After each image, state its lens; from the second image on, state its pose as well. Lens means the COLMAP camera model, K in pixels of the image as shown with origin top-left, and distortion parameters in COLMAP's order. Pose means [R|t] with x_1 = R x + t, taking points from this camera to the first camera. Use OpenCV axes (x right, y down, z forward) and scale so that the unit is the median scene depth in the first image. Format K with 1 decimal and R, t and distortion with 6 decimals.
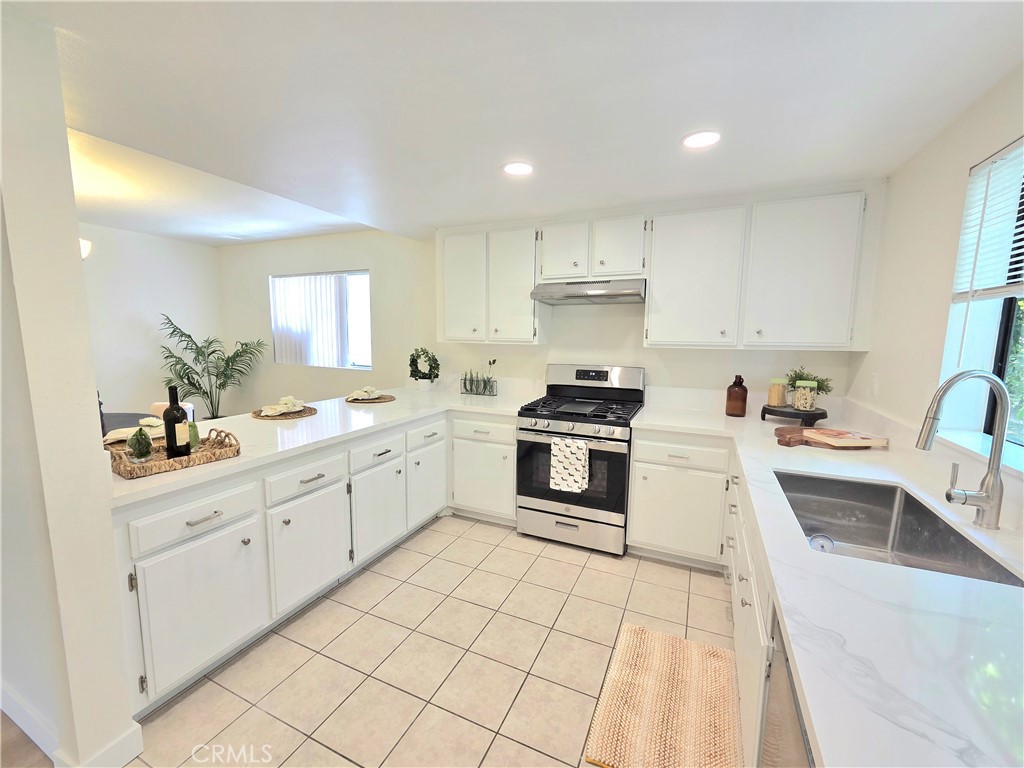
lens RADIAL K [[422.1, 0, 511.7], [0, 422.1, 386.1], [0, 0, 1]] dist [0.002630, 0.000281]
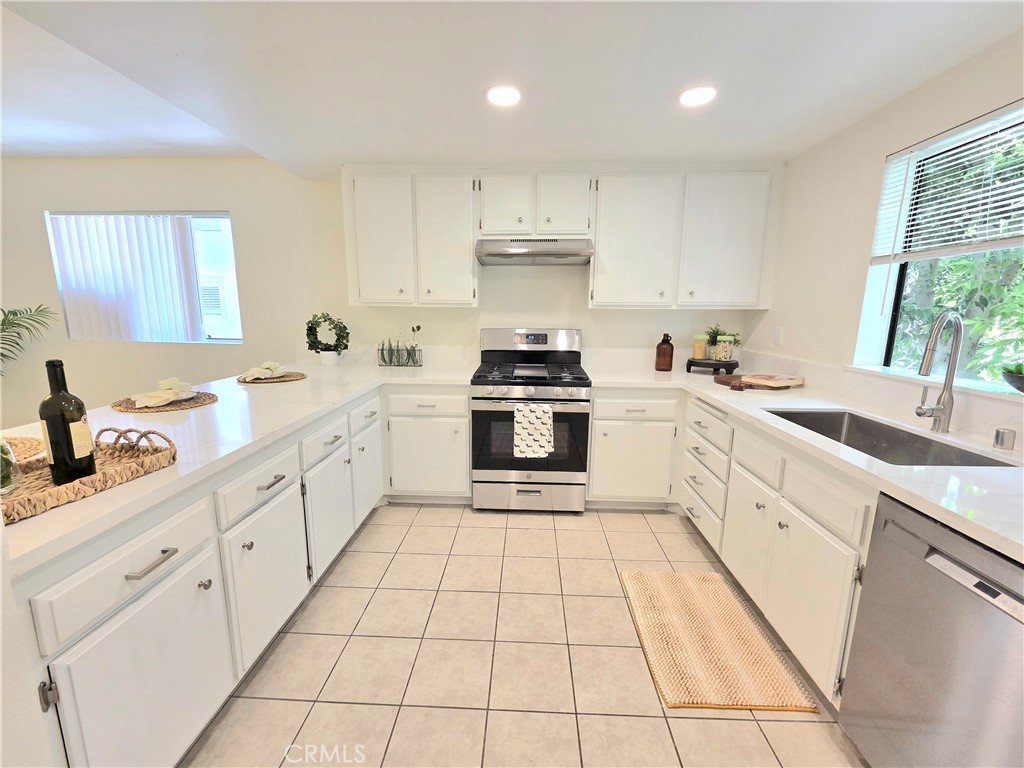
lens RADIAL K [[422.1, 0, 511.7], [0, 422.1, 386.1], [0, 0, 1]] dist [0.002630, 0.000281]
pose [[0.925126, -0.070431, 0.373069, -0.263231], [0.047638, 0.996410, 0.069980, 0.014793], [-0.376659, -0.046968, 0.925161, 0.126126]]
